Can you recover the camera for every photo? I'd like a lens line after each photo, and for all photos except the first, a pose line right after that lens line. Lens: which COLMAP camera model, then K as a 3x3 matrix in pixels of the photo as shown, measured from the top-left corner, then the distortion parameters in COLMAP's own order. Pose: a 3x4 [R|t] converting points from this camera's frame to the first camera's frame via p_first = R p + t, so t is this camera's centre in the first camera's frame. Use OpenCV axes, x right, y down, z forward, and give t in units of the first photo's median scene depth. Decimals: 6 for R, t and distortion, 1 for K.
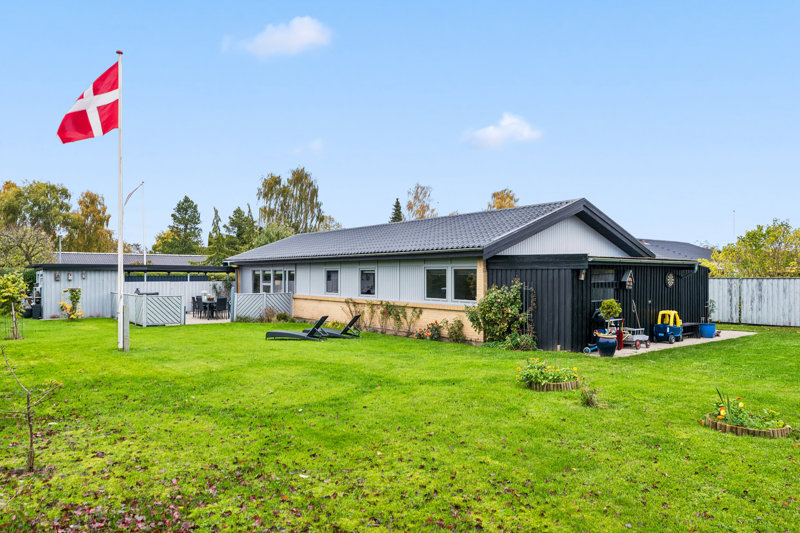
lens RADIAL K [[539.6, 0, 400.0], [0, 539.6, 266.5], [0, 0, 1]] dist [-0.000500, -0.000944]
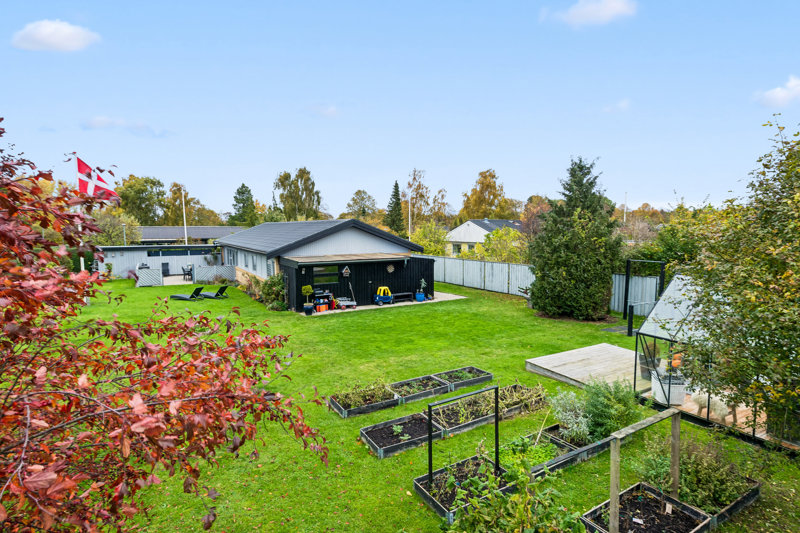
lens RADIAL K [[410.7, 0, 400.0], [0, 410.7, 266.5], [0, 0, 1]] dist [0.001561, 0.000195]
pose [[0.994381, 0.005023, -0.105742, 0.187888], [0.006295, 0.994301, 0.106424, -0.033918], [0.105674, -0.106492, 0.988682, -0.081737]]
